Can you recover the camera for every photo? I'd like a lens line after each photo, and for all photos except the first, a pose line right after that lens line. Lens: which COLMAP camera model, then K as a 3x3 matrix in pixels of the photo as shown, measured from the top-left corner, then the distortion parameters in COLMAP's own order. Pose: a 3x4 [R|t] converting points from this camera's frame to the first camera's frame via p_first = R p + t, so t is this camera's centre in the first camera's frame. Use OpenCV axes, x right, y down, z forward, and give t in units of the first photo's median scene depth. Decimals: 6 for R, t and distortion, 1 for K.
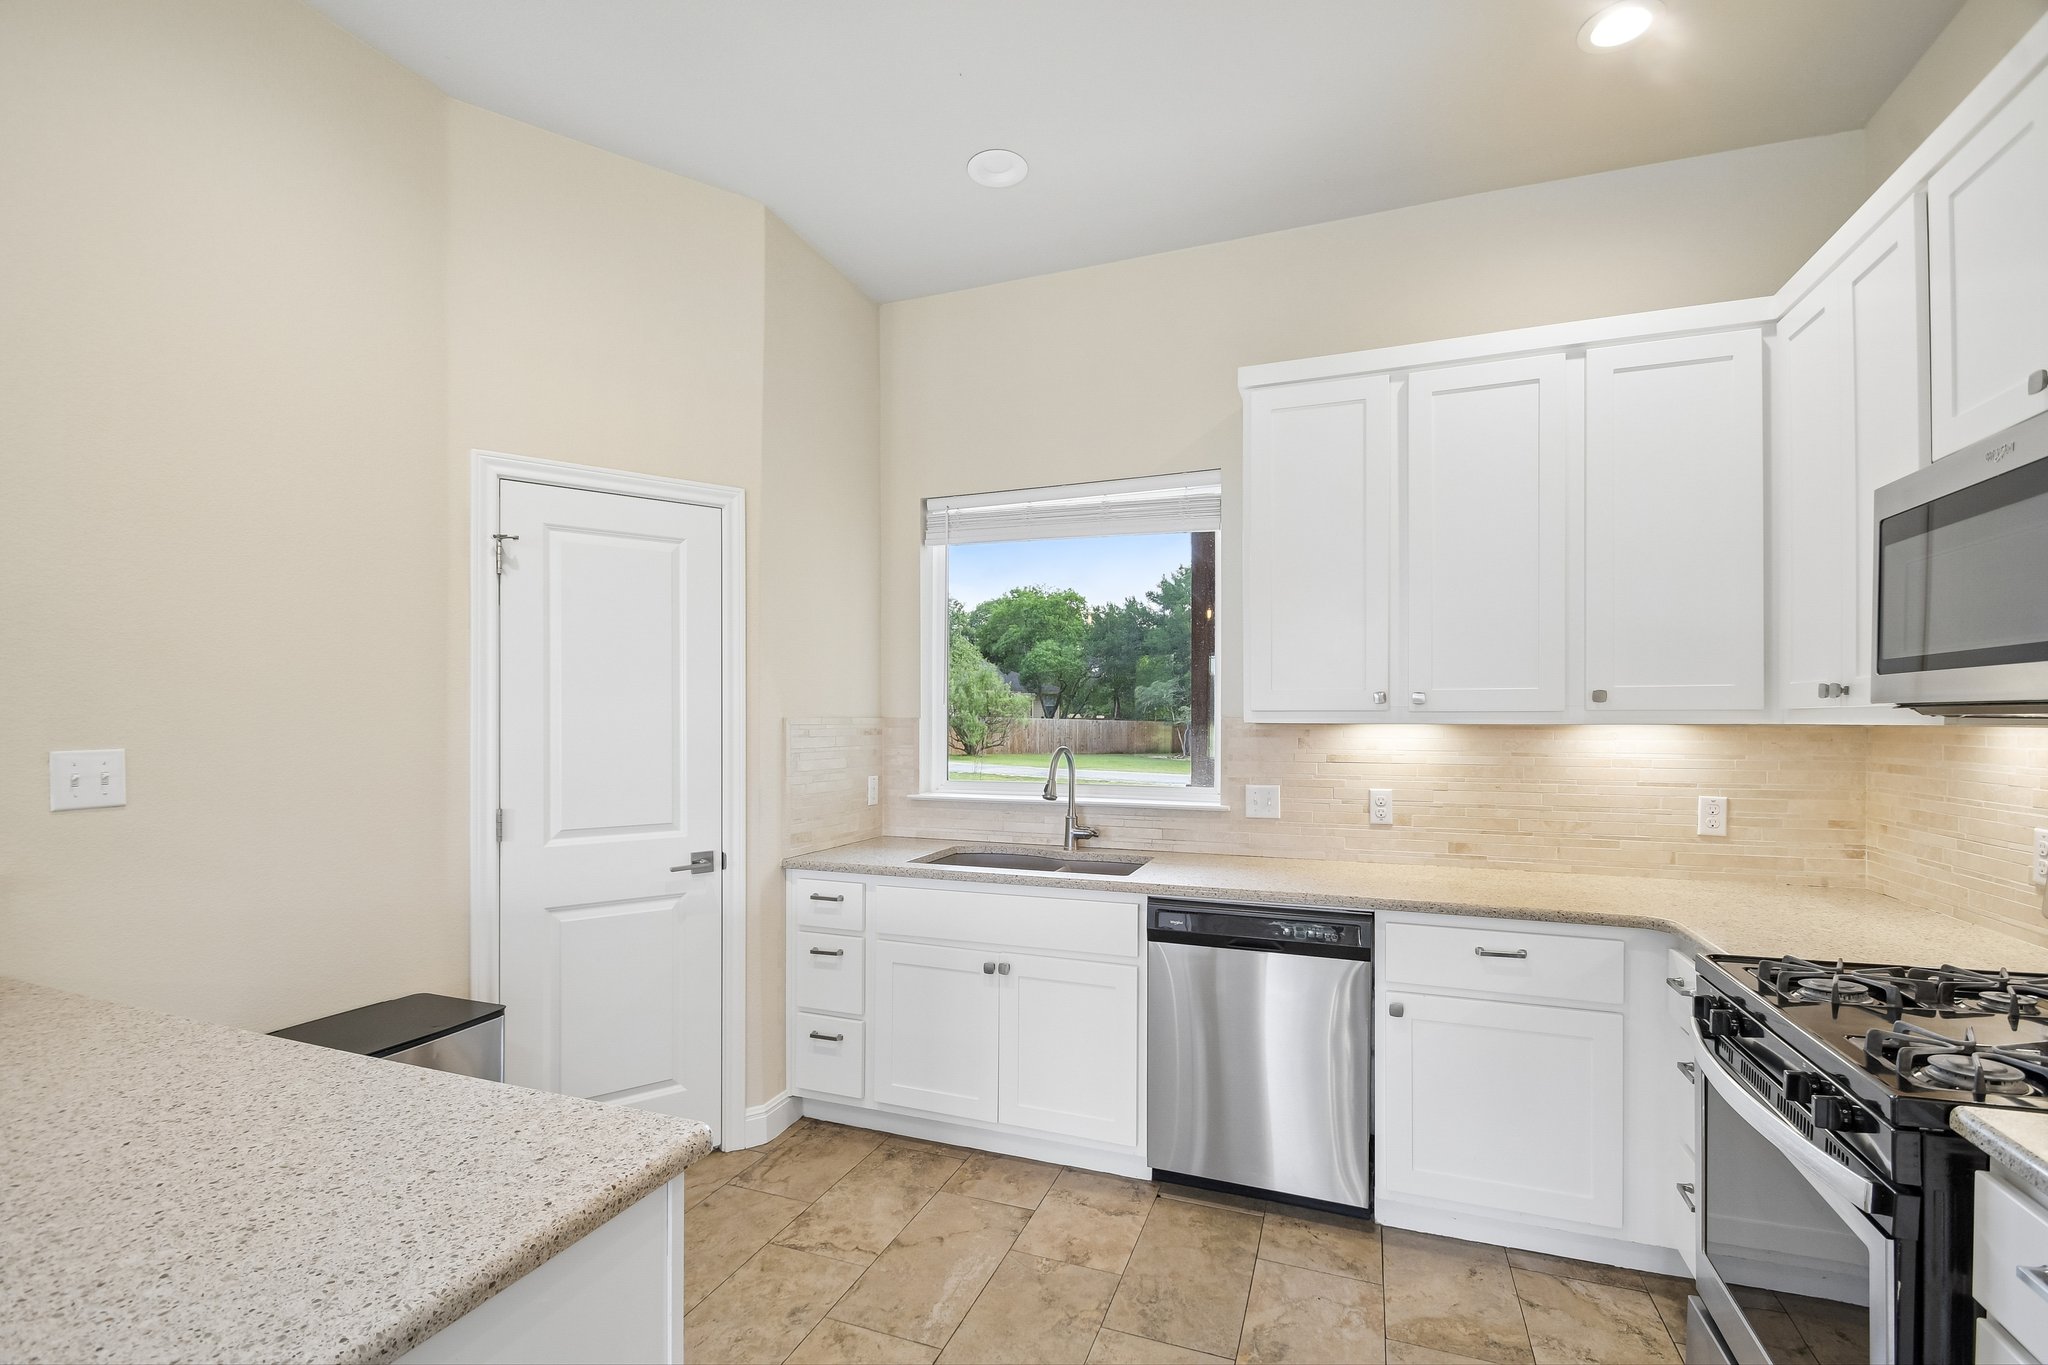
lens RADIAL K [[909.8, 0, 1021.2], [0, 909.8, 709.9], [0, 0, 1]] dist [0.024722, -0.000402]
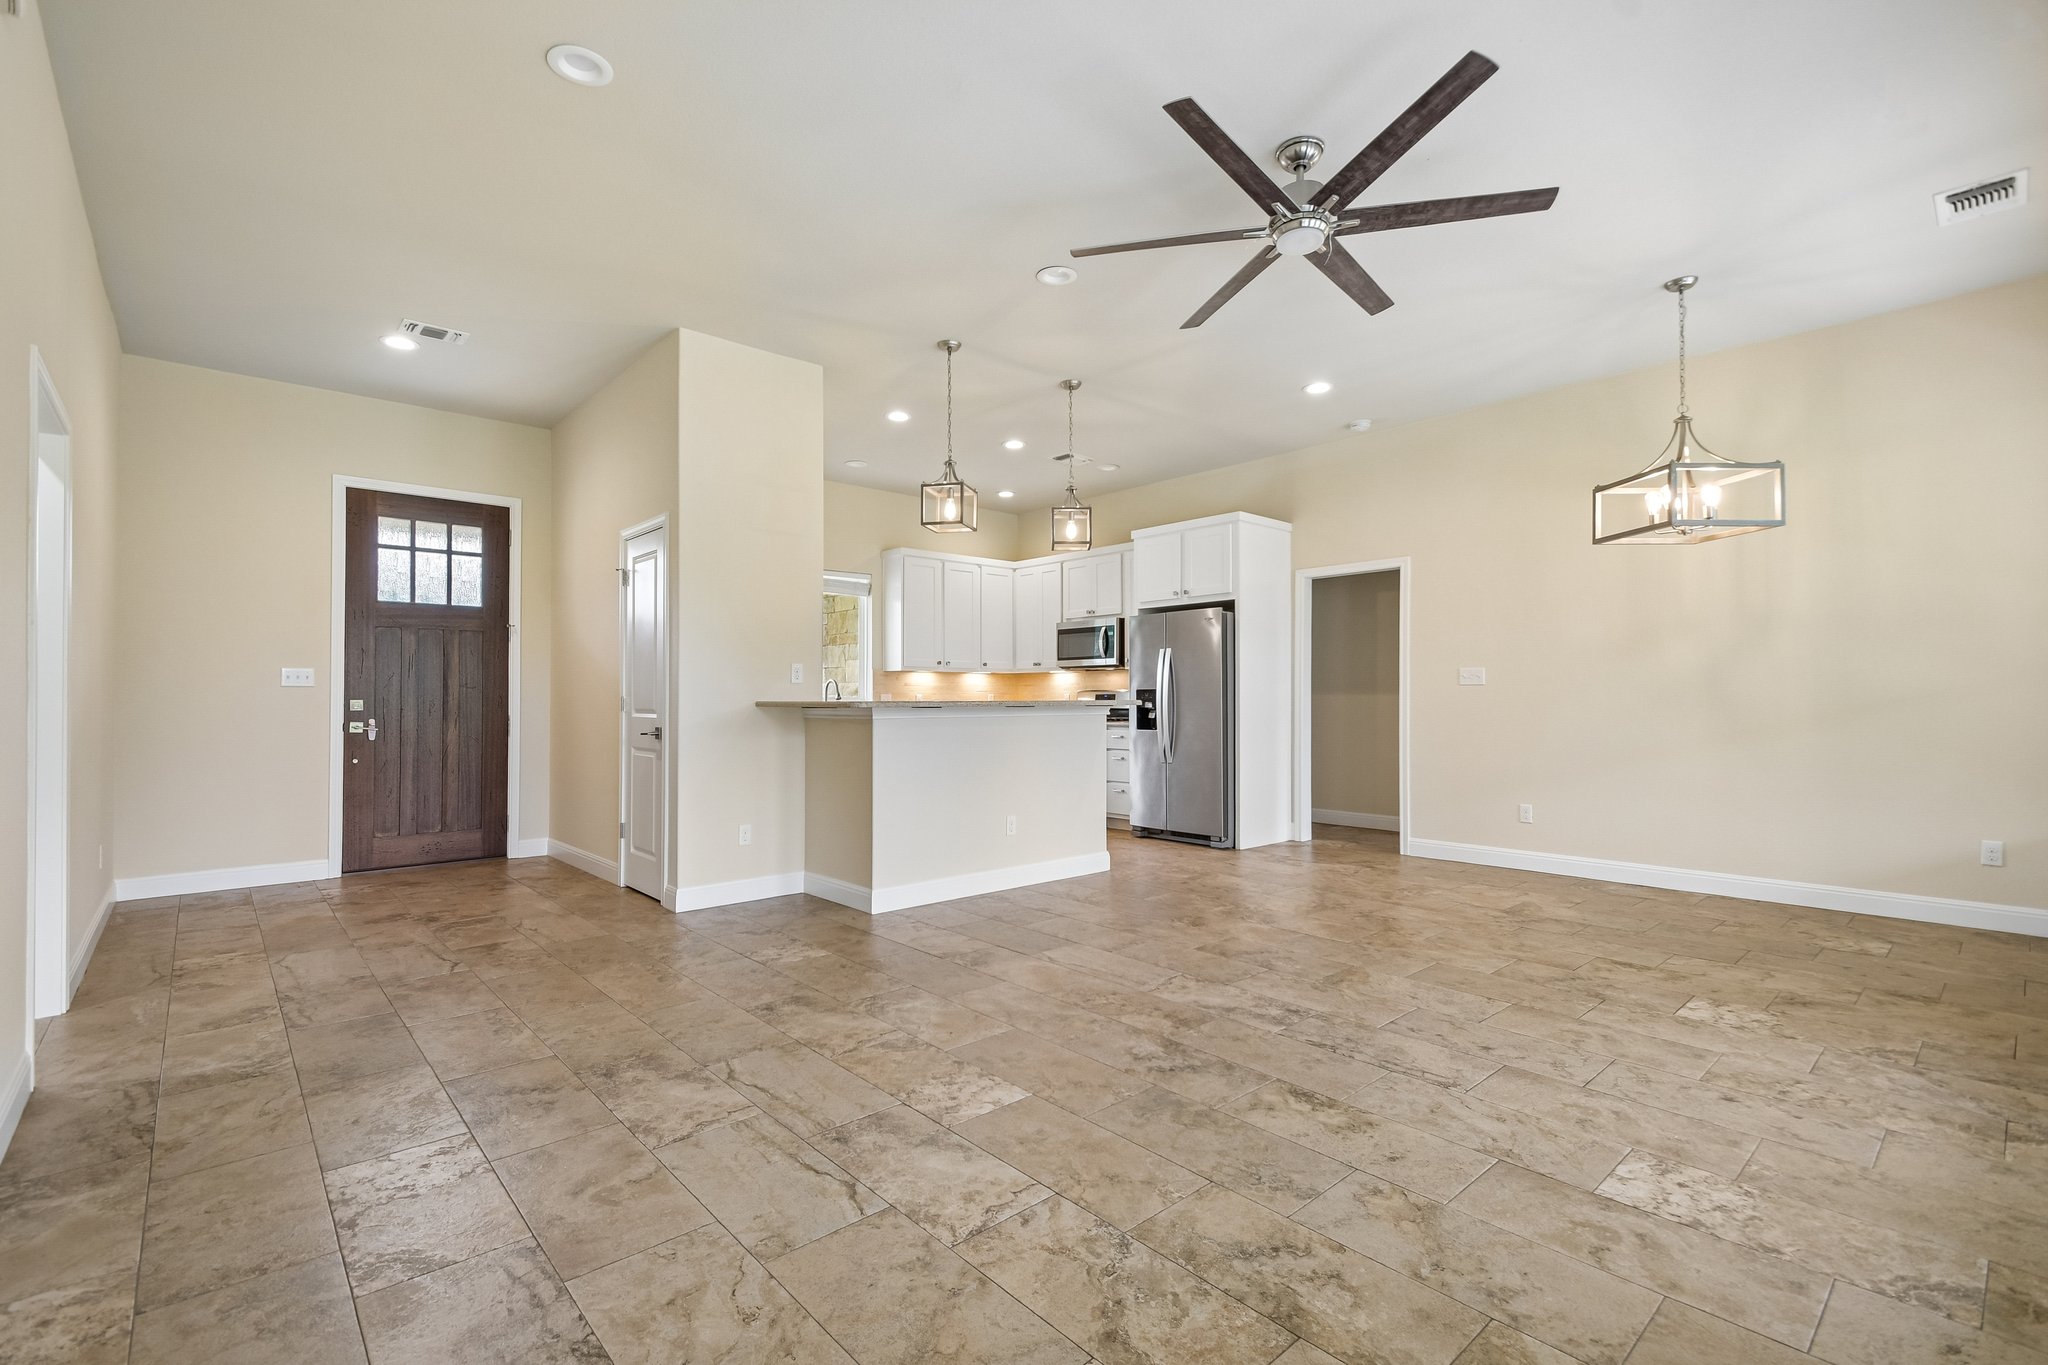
lens RADIAL K [[902.4, 0, 1024.0], [0, 902.4, 682.5], [0, 0, 1]] dist [0.026332, -0.014599]
pose [[0.450338, 0.012400, 0.892772, -1.848682], [-0.006555, 0.999923, -0.010582, 0.073411], [-0.892834, -0.001087, 0.450384, -0.554749]]
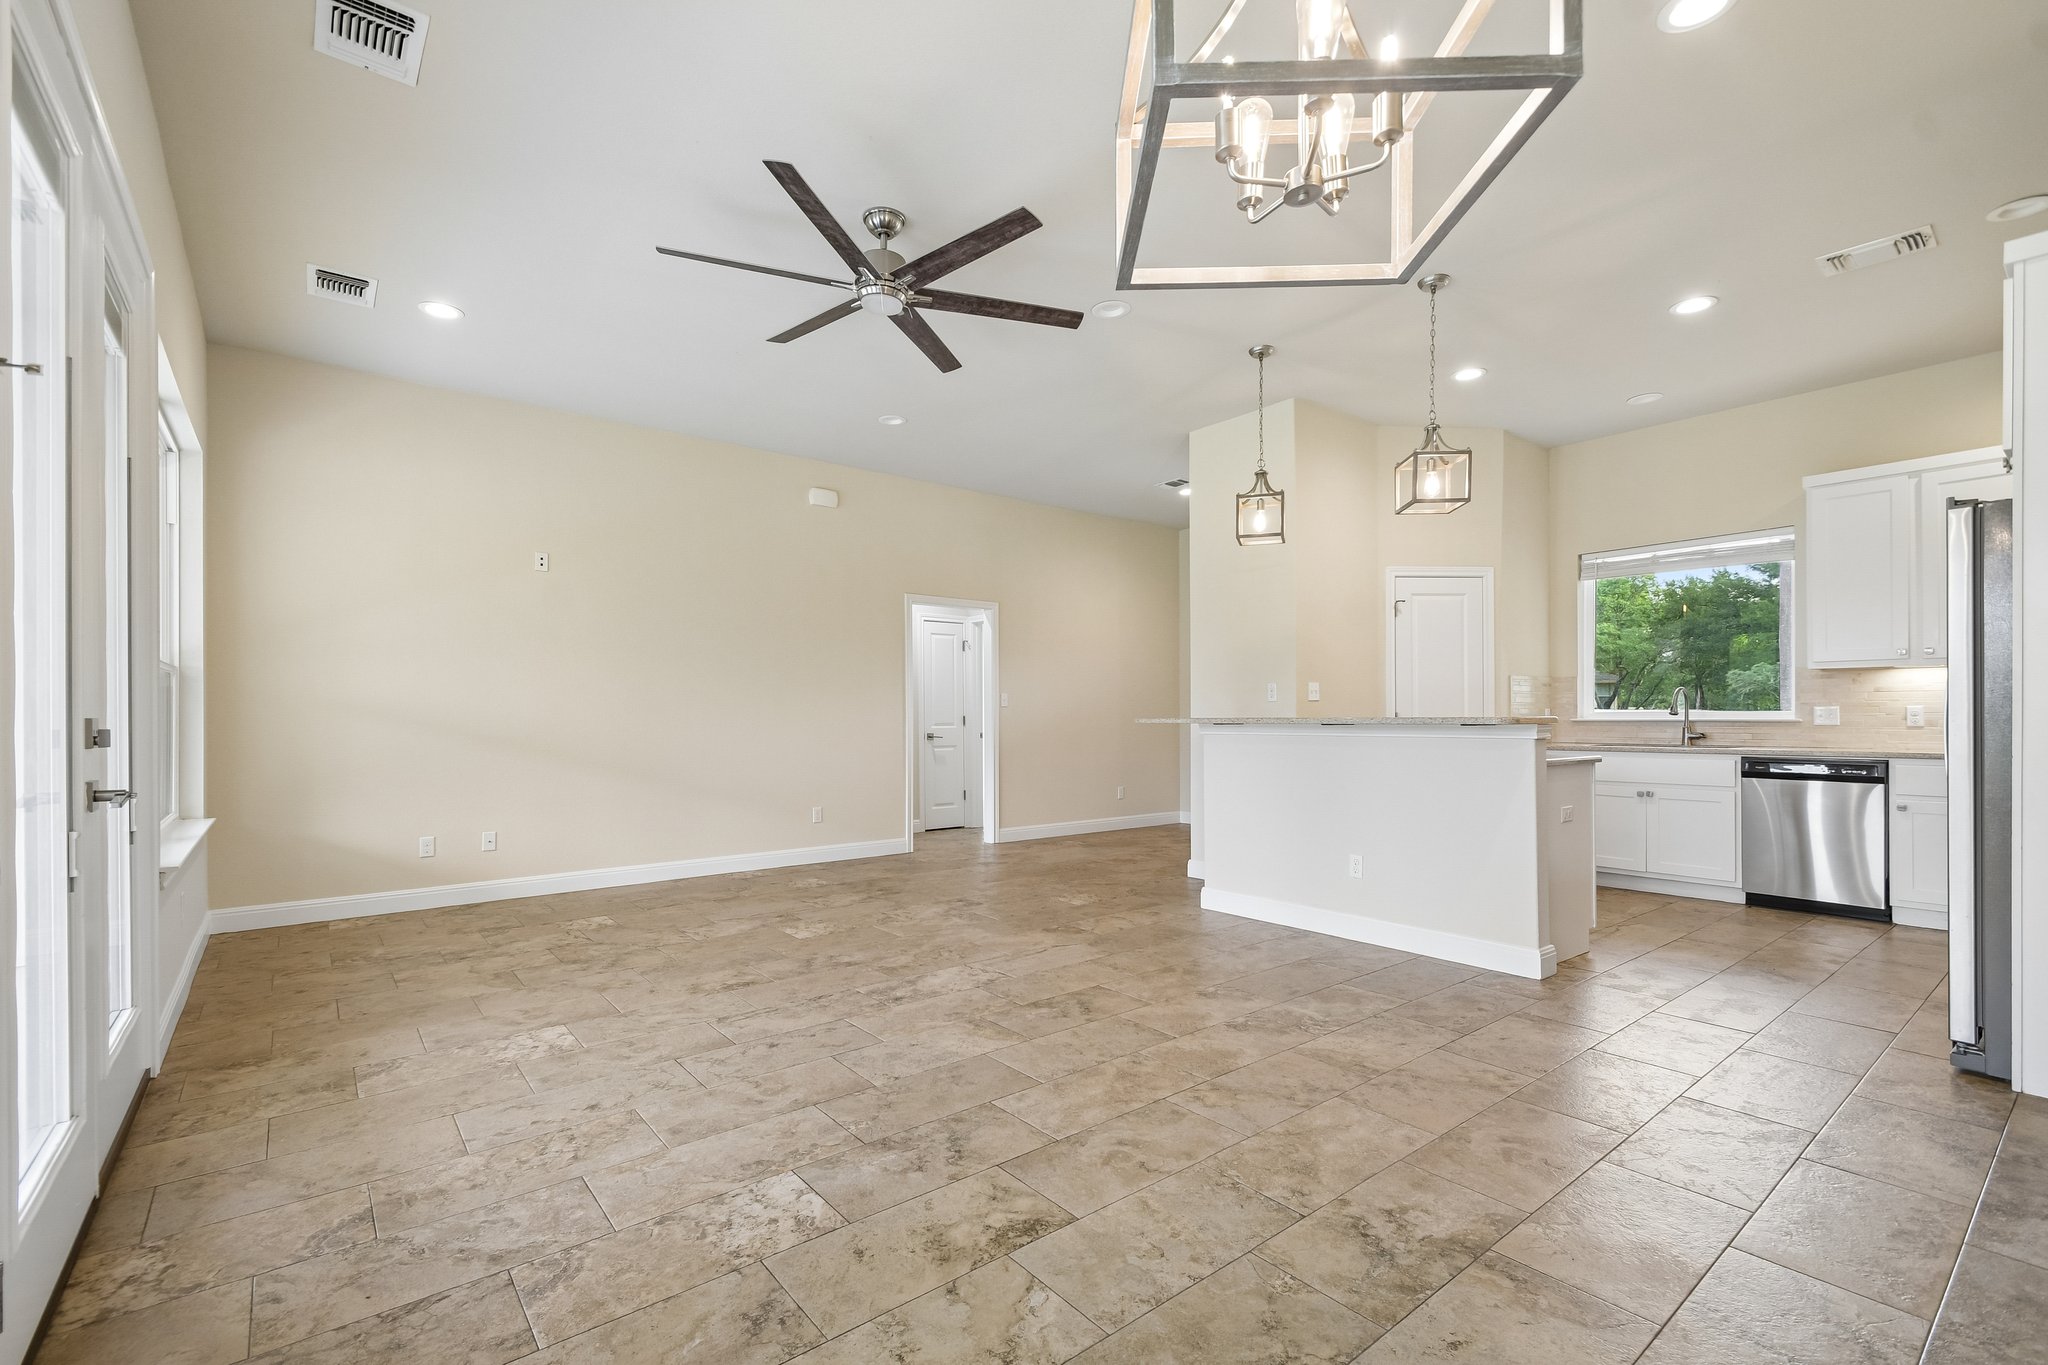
lens RADIAL K [[909.8, 0, 1021.2], [0, 909.8, 709.9], [0, 0, 1]] dist [0.024722, -0.000402]
pose [[0.863527, -0.008466, -0.504232, -0.162354], [0.009400, 0.999956, -0.000692, 0.072438], [0.504215, -0.004142, 0.863568, -1.239266]]
